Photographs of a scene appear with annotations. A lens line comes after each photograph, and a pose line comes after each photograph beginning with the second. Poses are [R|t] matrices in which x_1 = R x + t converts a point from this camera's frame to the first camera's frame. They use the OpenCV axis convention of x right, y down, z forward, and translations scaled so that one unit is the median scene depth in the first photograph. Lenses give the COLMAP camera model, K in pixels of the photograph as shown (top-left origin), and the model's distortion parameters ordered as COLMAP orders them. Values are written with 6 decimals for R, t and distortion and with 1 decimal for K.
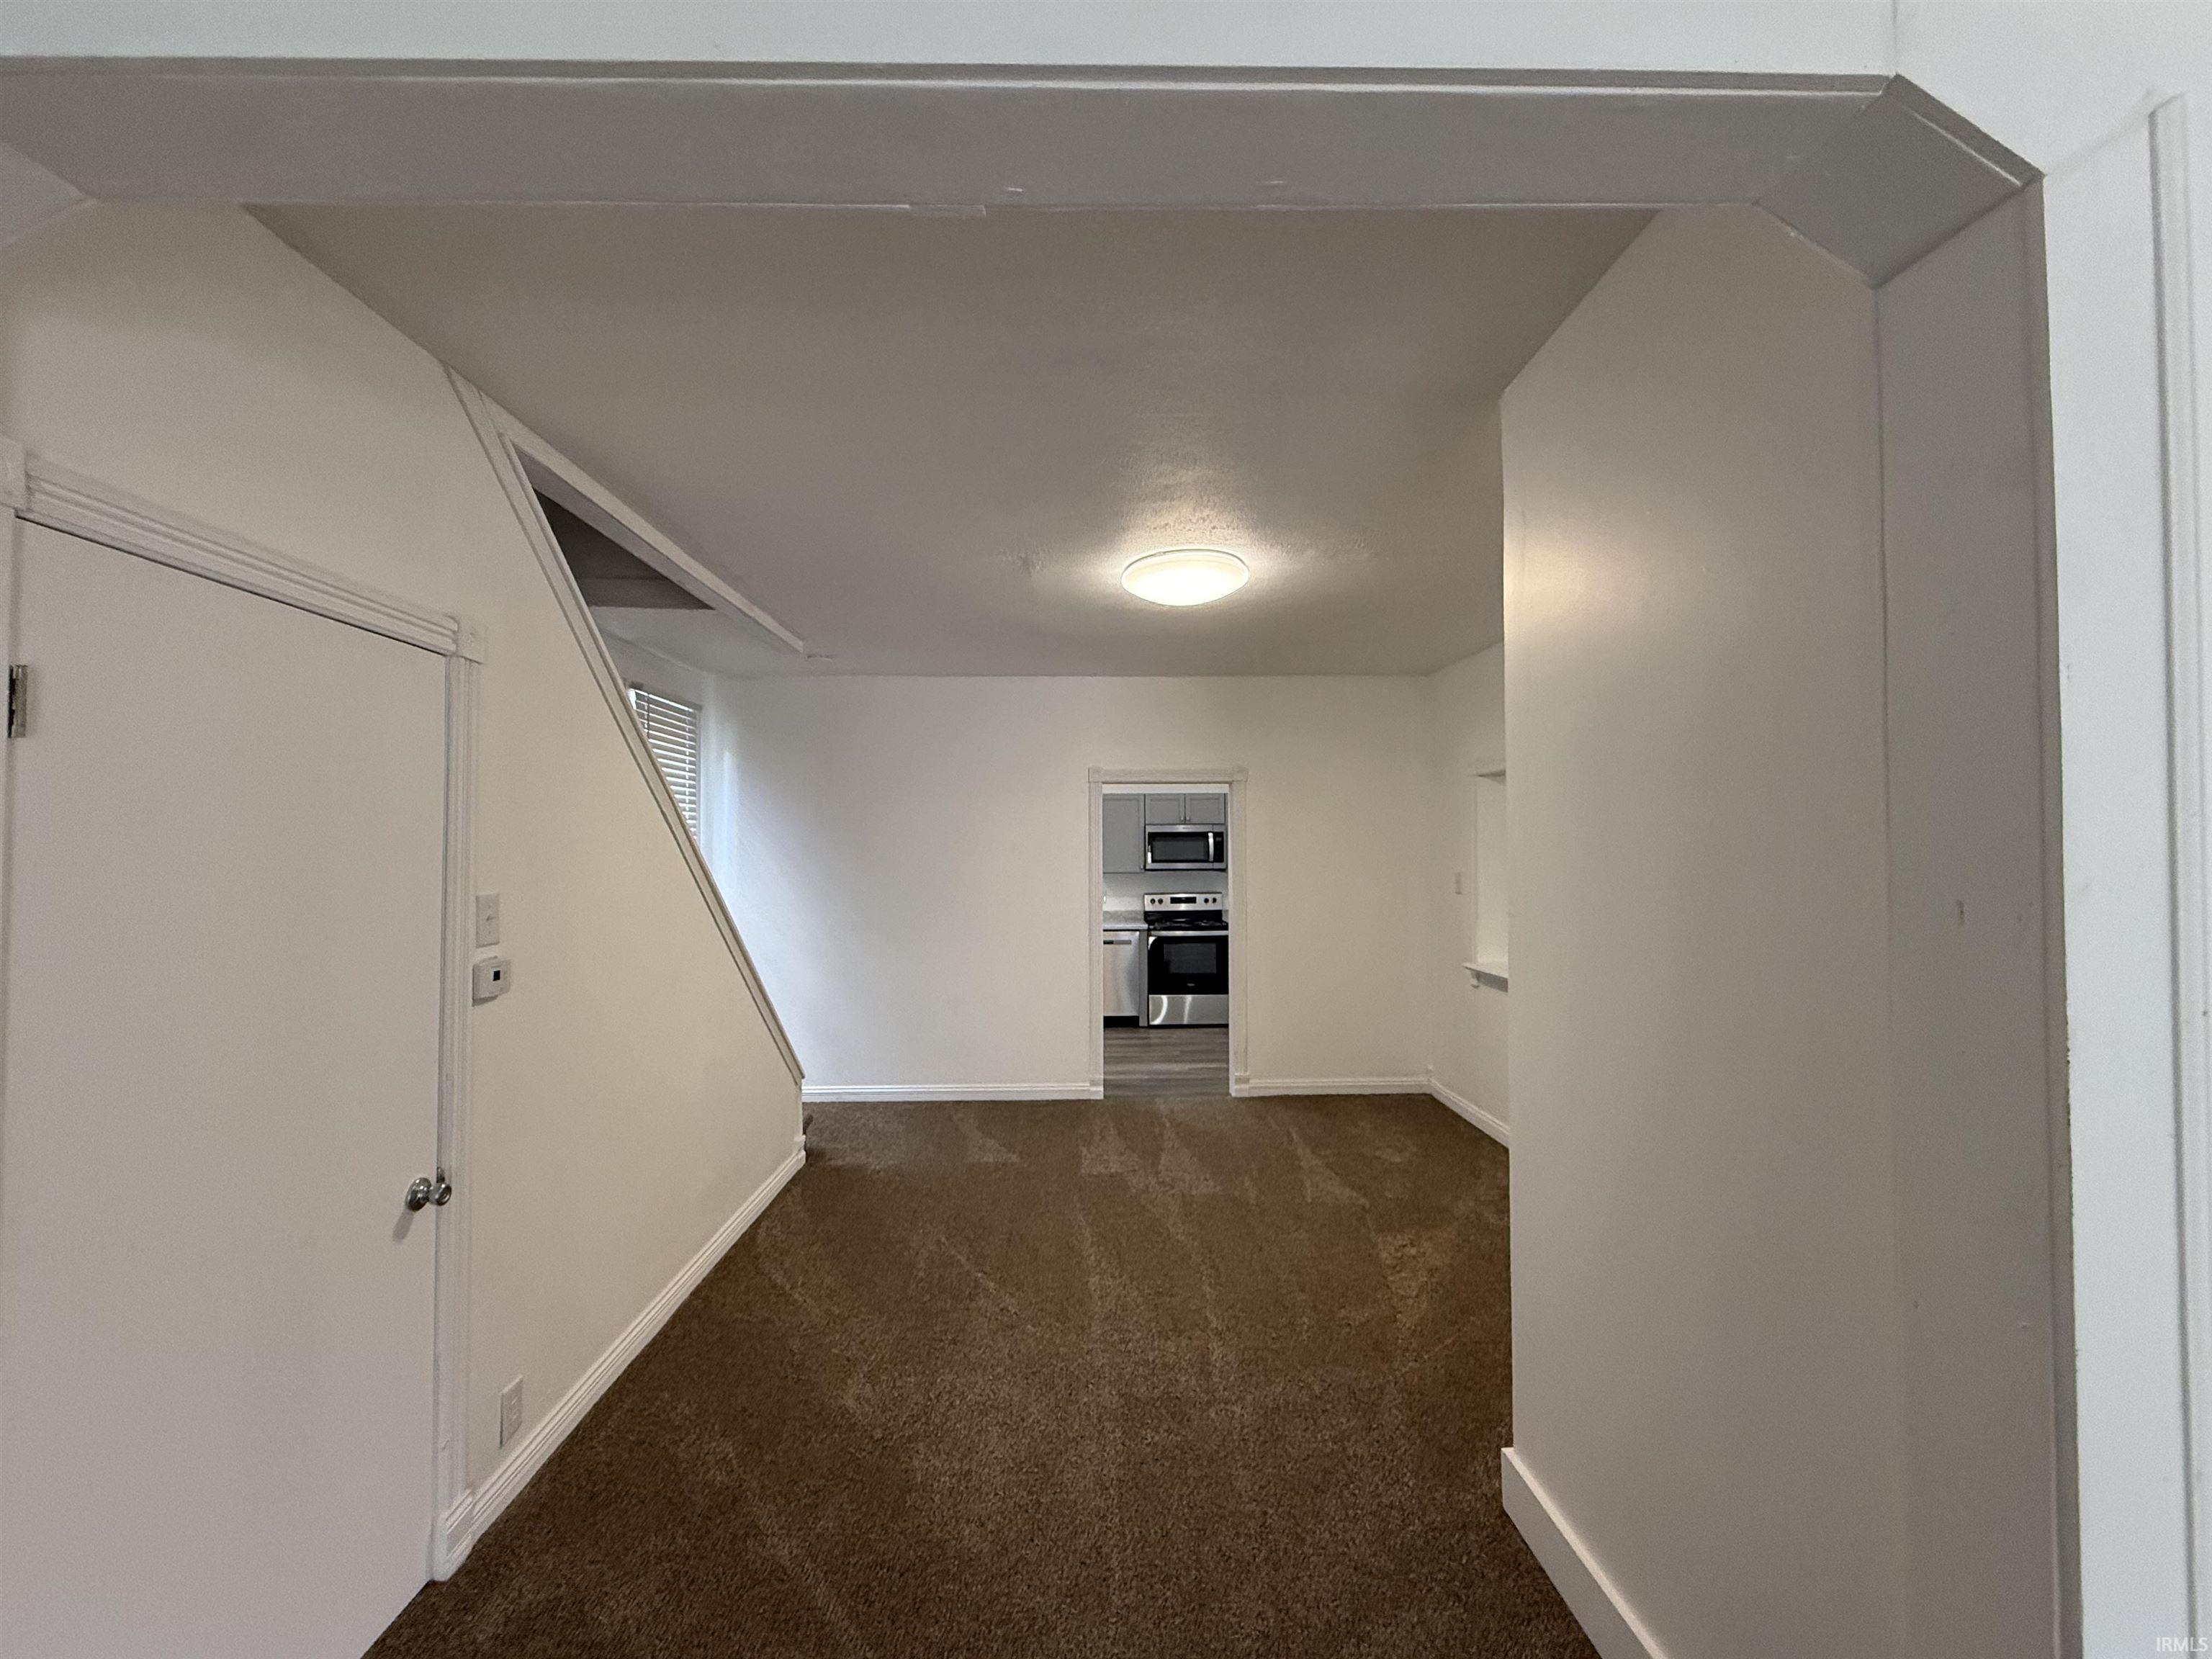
lens RADIAL K [[891.7, 0, 1103.2], [0, 891.7, 835.7], [0, 0, 1]] dist [-0.003368, -0.000648]
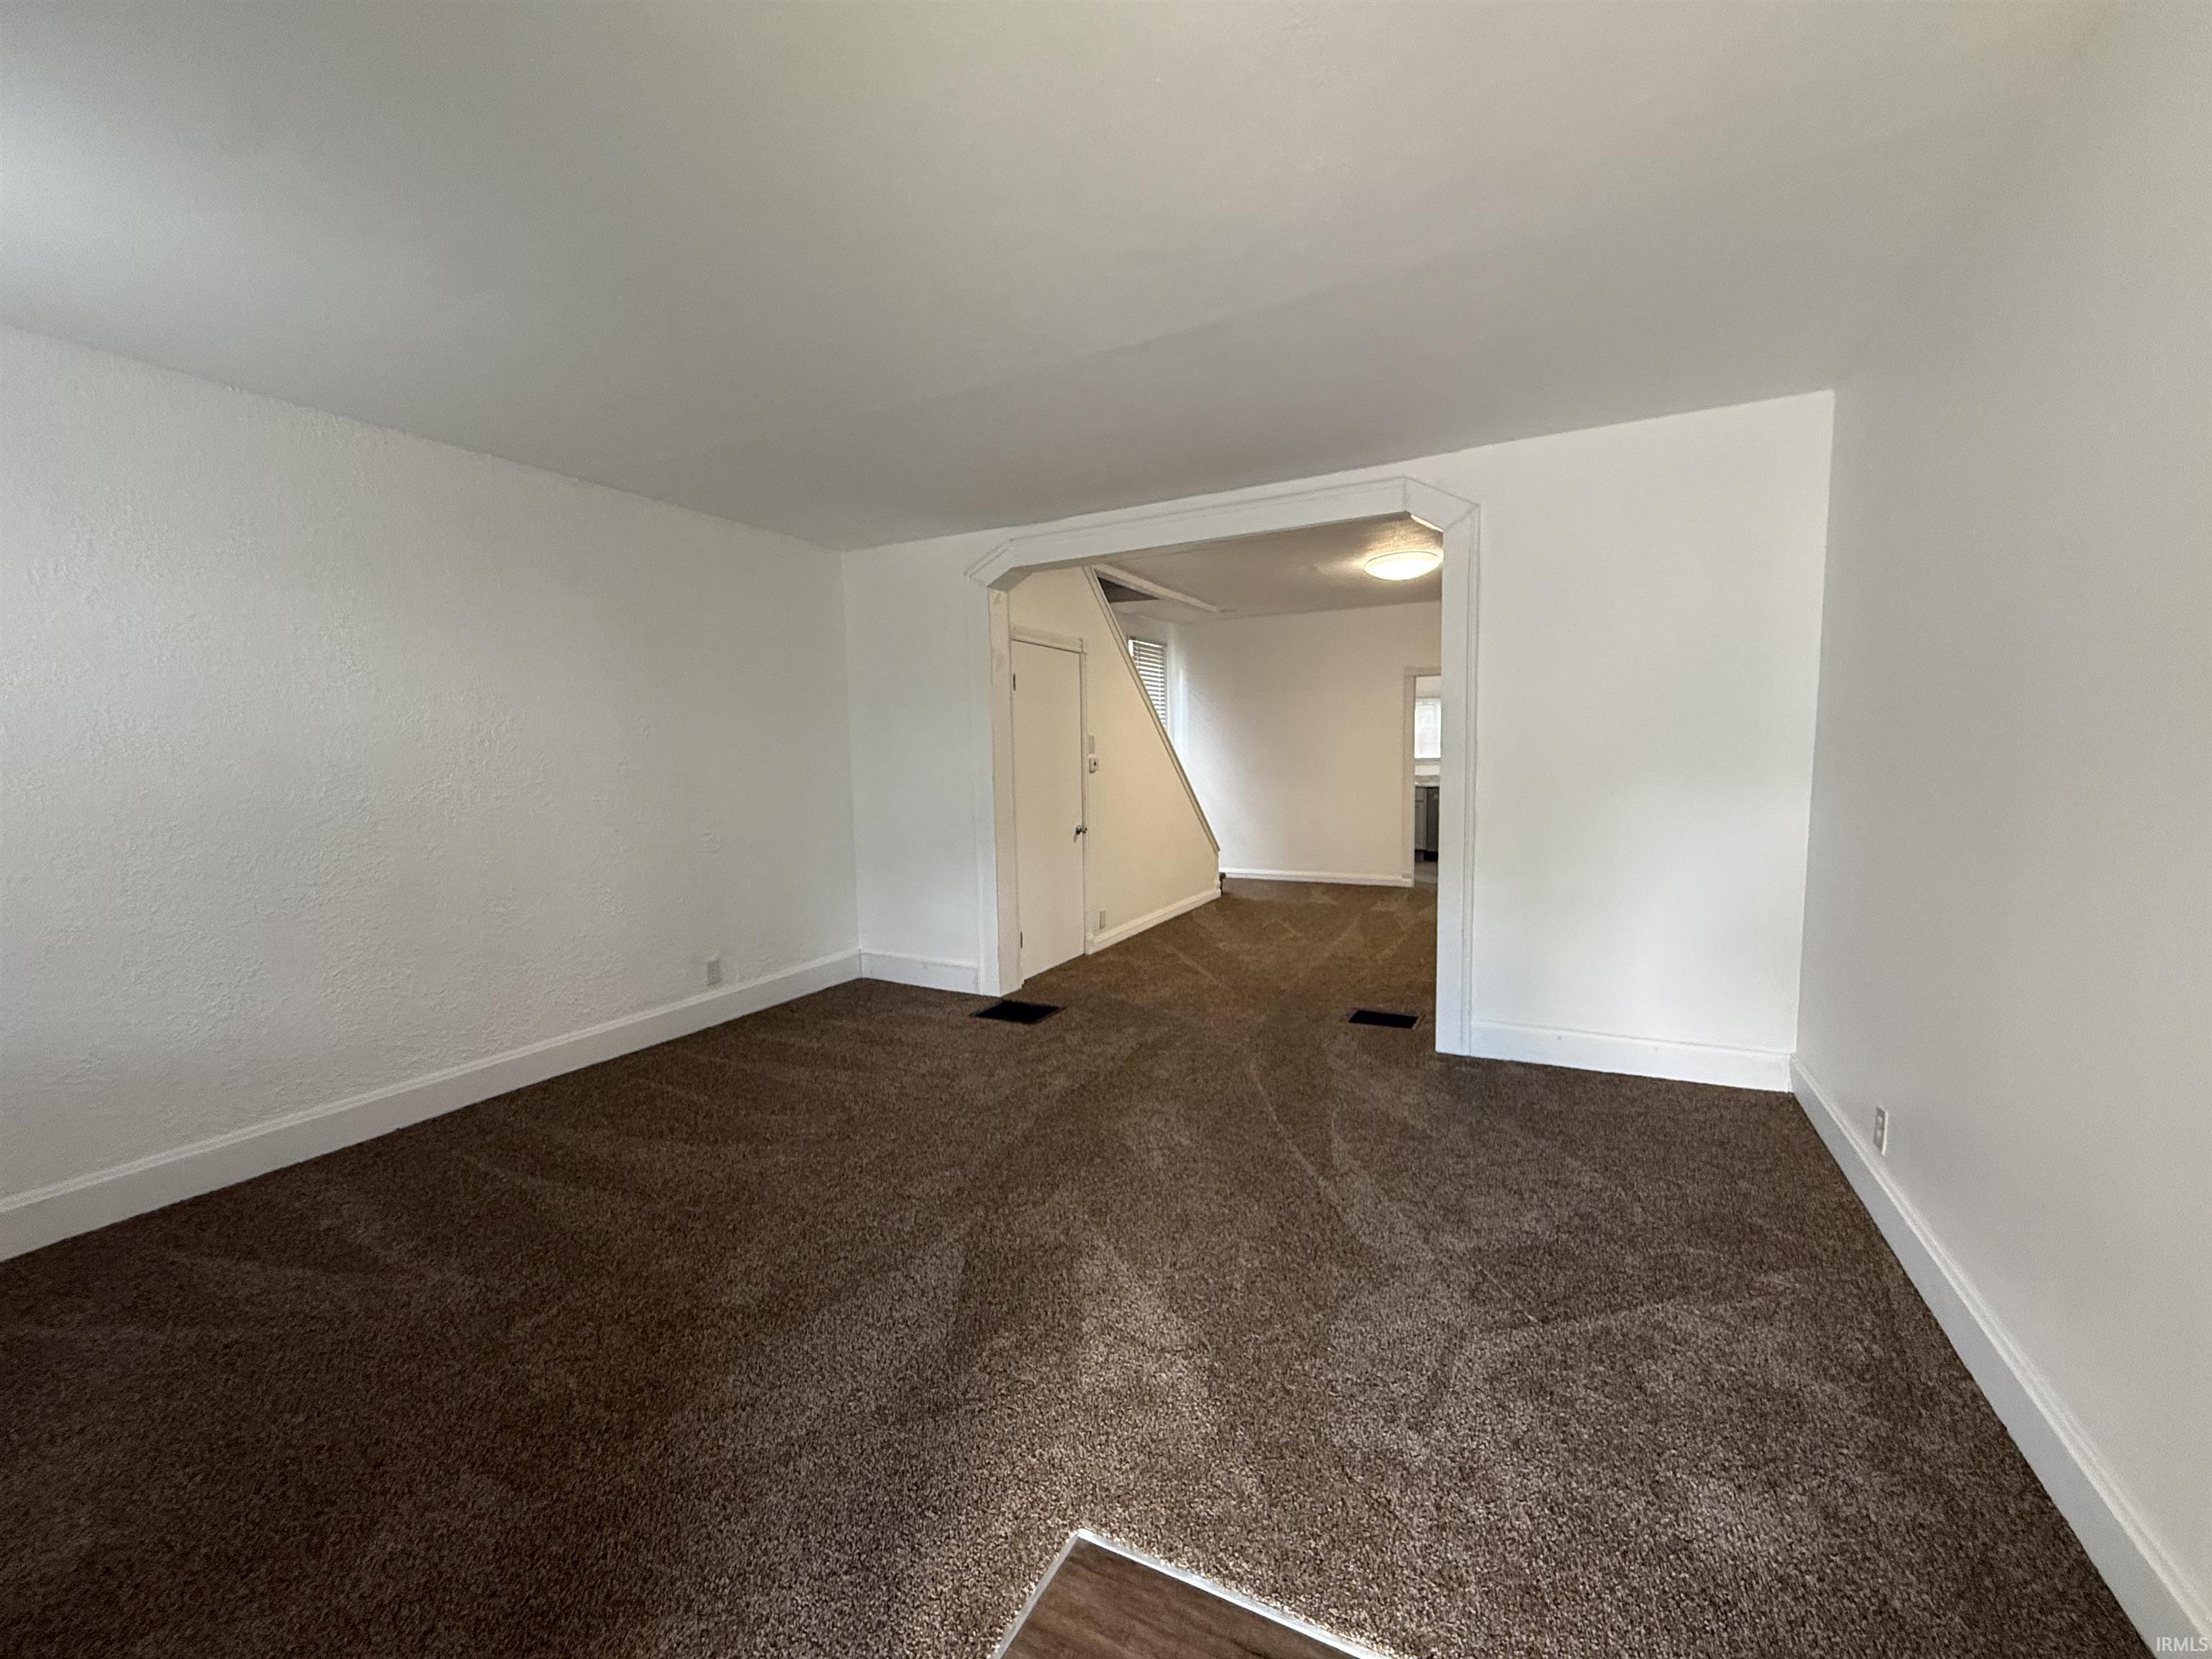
lens RADIAL K [[891.7, 0, 1106.2], [0, 891.7, 828.8], [0, 0, 1]] dist [-0.003368, -0.000648]
pose [[0.873000, 0.025825, -0.487035, 0.395839], [0.028120, 0.994271, 0.103125, 0.035840], [0.486908, -0.103724, 0.867273, -0.783607]]
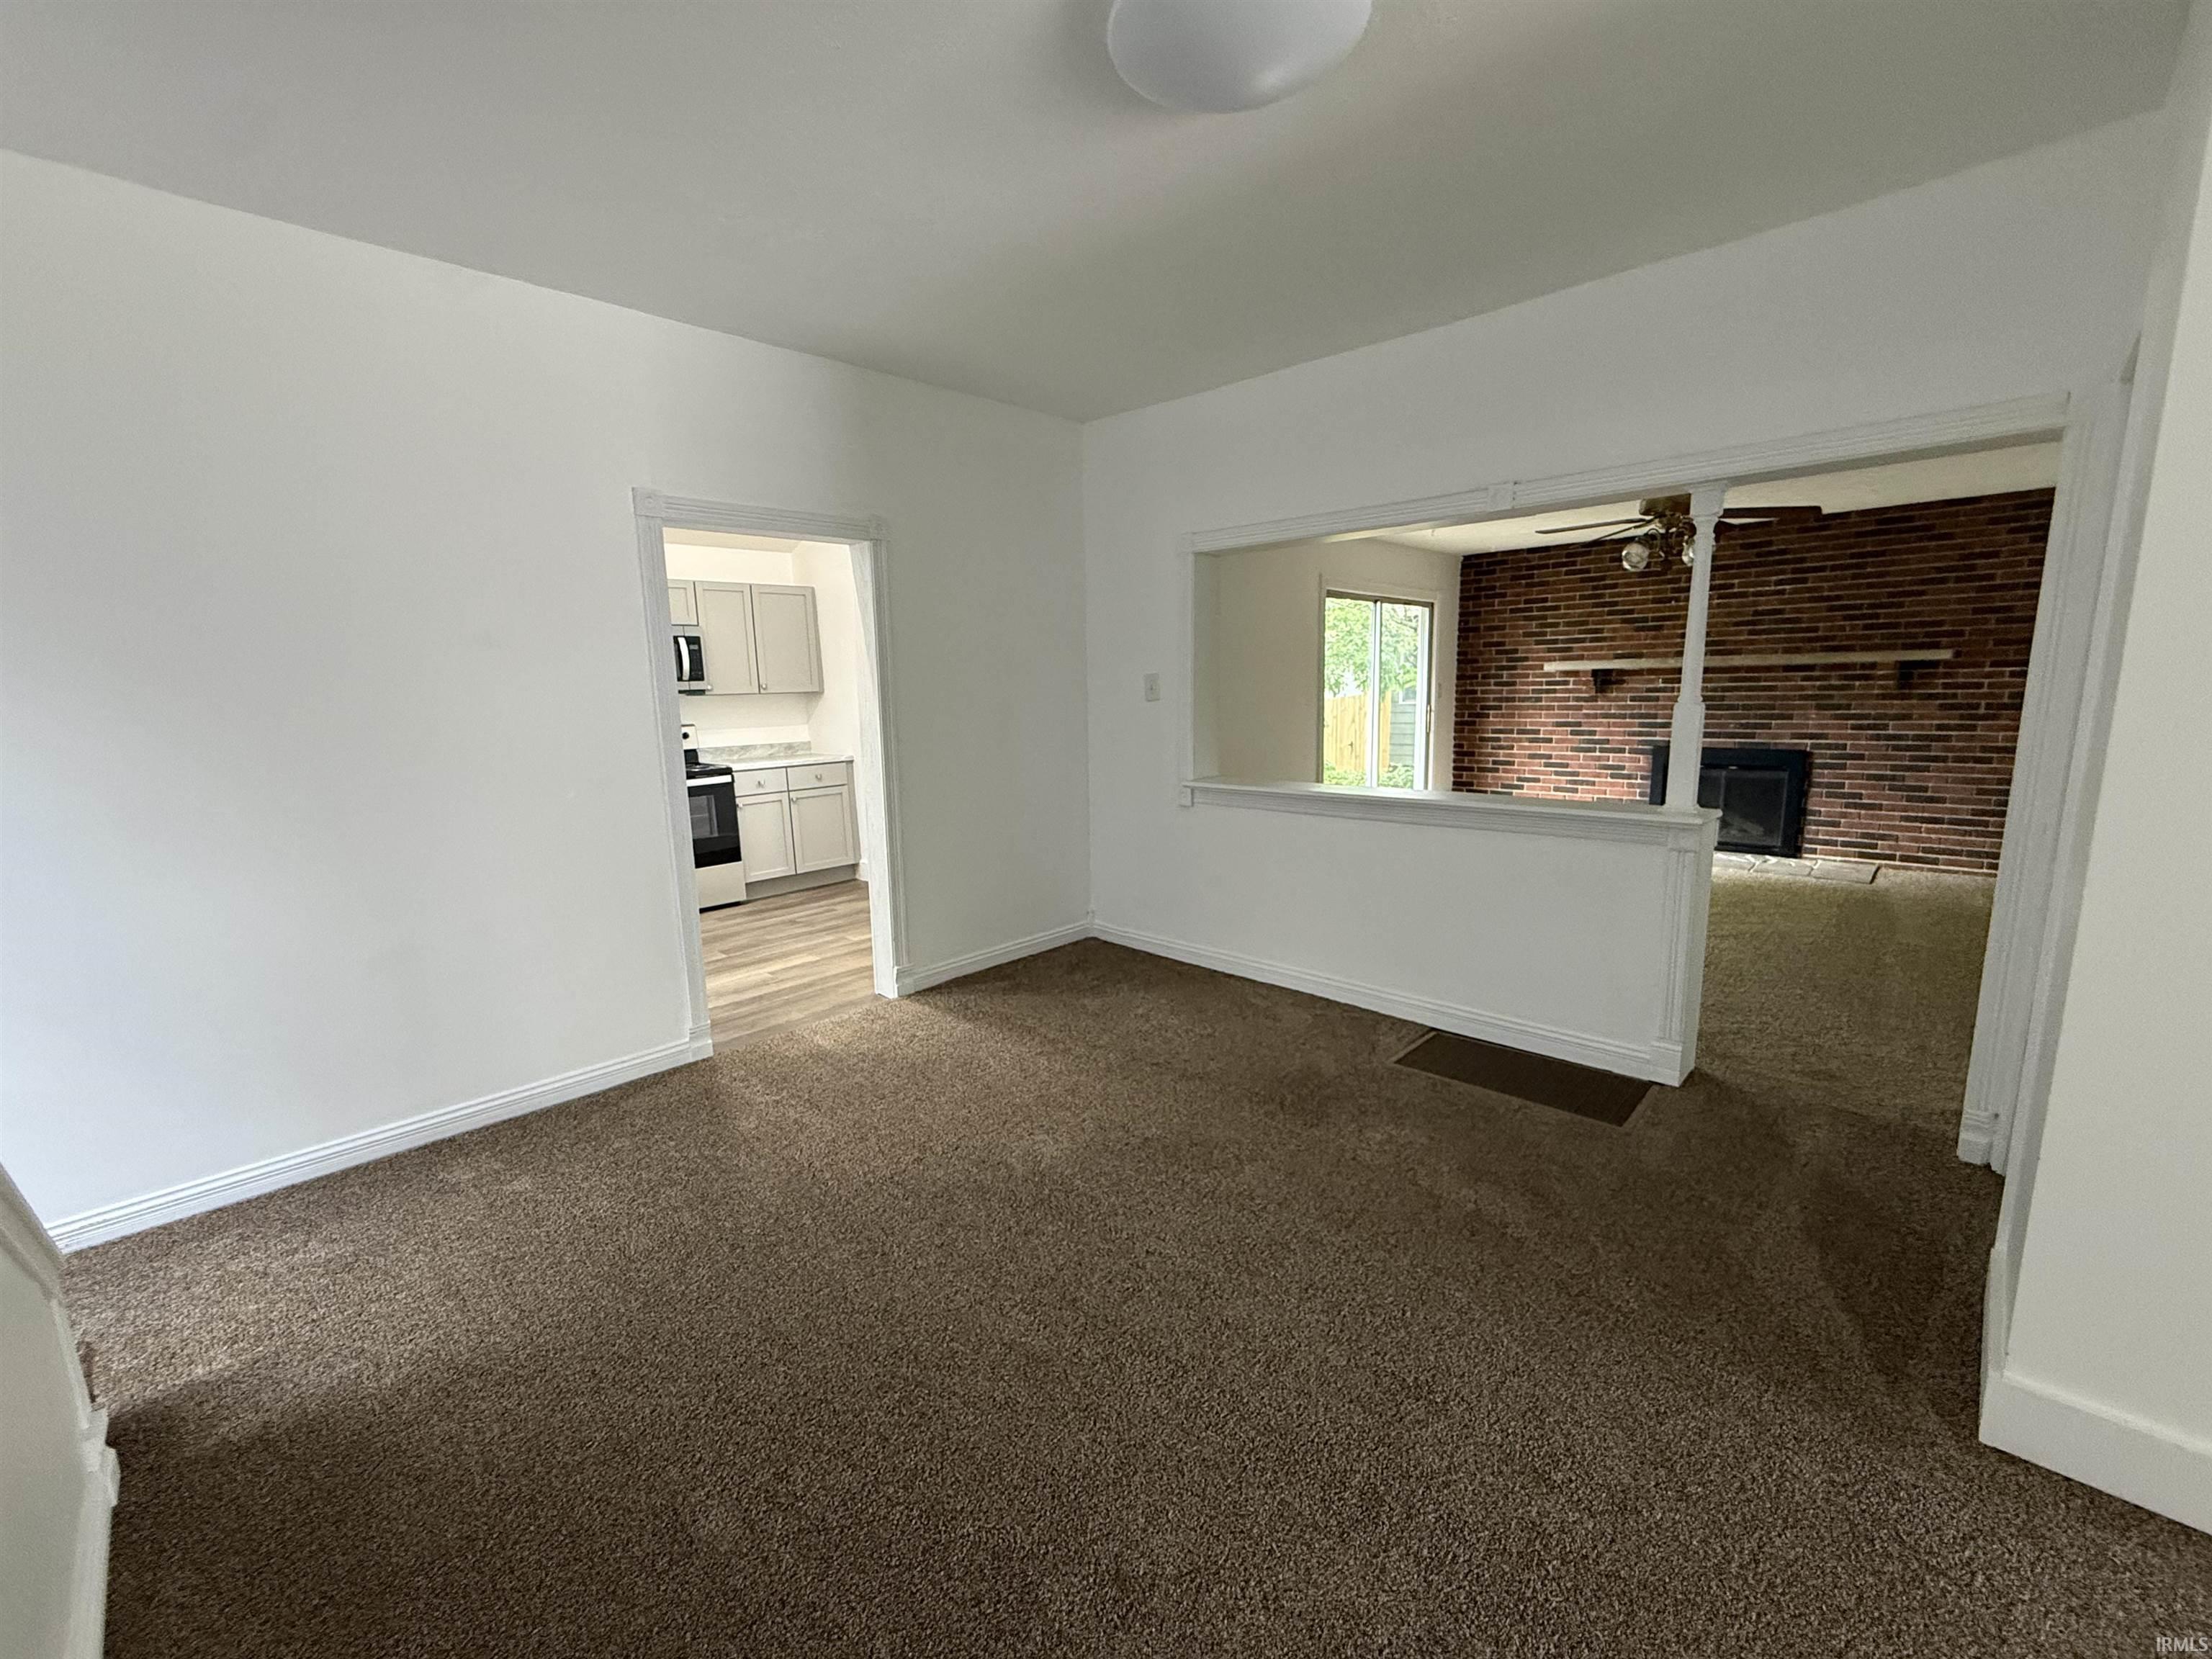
lens RADIAL K [[891.7, 0, 1103.5], [0, 891.7, 832.3], [0, 0, 1]] dist [-0.003368, -0.000648]
pose [[0.706544, -0.125470, 0.696458, -0.221979], [0.002154, 0.984534, 0.175183, 0.037274], [-0.707666, -0.122274, 0.695886, 0.407633]]
